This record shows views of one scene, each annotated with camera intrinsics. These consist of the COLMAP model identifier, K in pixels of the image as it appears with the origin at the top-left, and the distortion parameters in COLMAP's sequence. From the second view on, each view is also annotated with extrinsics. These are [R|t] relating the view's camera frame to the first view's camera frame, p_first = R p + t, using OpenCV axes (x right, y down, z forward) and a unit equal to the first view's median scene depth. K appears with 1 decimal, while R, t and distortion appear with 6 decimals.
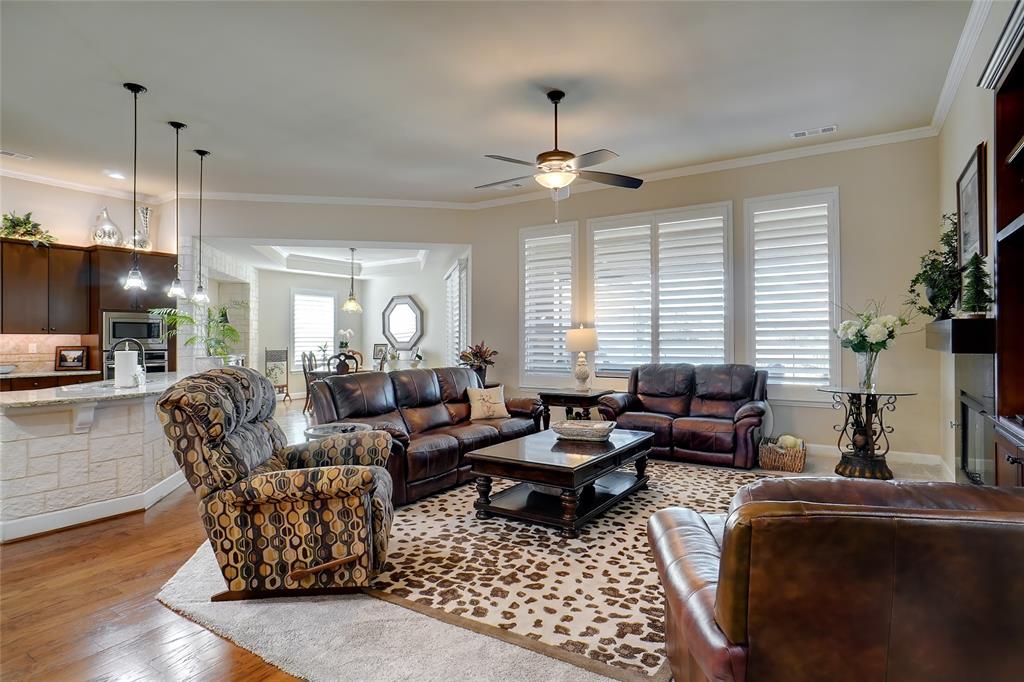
lens RADIAL K [[549.5, 0, 512.0], [0, 549.5, 341.0], [0, 0, 1]] dist [-0.000014, 0.003936]
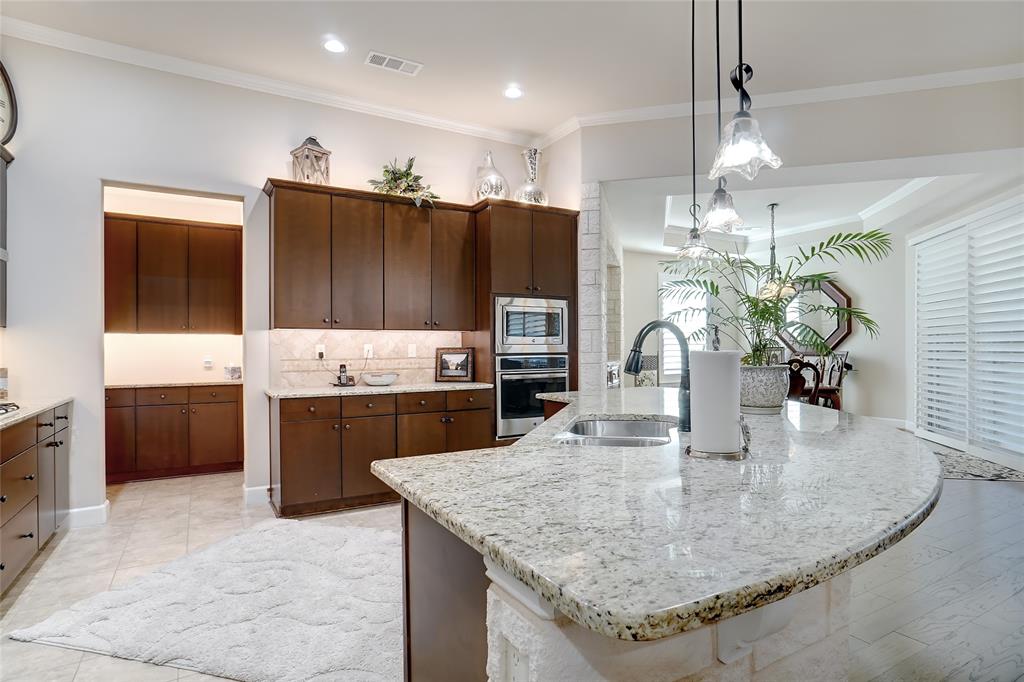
lens RADIAL K [[549.5, 0, 512.0], [0, 549.5, 341.0], [0, 0, 1]] dist [-0.000014, 0.003936]
pose [[0.898104, -0.011913, -0.439622, -0.395107], [0.005608, 0.999862, -0.015639, 0.011458], [0.439748, 0.011580, 0.898047, 0.371147]]
